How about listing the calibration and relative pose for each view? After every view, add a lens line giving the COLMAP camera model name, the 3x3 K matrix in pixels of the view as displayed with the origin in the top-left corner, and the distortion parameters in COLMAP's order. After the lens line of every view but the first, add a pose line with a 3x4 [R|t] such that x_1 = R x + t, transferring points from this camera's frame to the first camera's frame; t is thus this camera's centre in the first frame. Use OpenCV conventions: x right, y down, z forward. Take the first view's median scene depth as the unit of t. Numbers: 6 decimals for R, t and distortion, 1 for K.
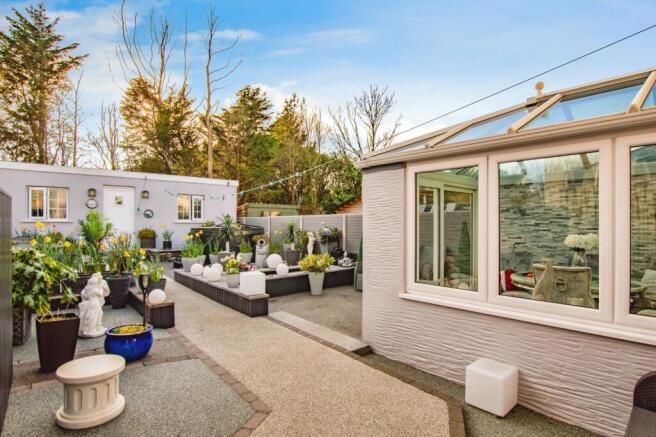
lens RADIAL K [[357.3, 0, 330.0], [0, 357.3, 221.7], [0, 0, 1]] dist [-0.007668, -0.000126]
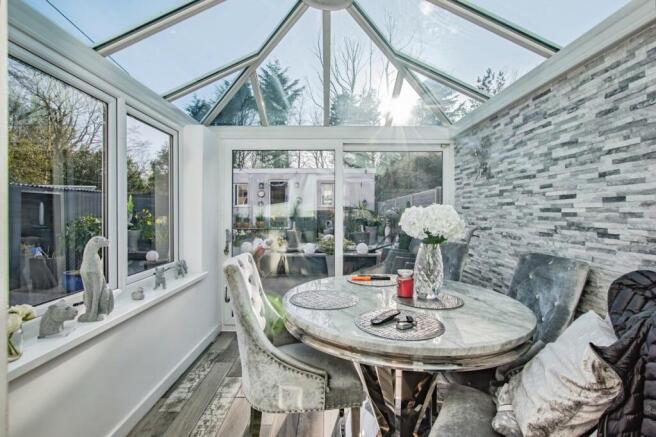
lens RADIAL K [[318.7, 0, 326.5], [0, 318.7, 216.9], [0, 0, 1]] dist [-0.003886, -0.000430]
pose [[0.745799, 0.007977, -0.666123, 0.701097], [0.006195, 0.999802, 0.018908, 0.032328], [0.666142, -0.018228, 0.745602, 0.476058]]
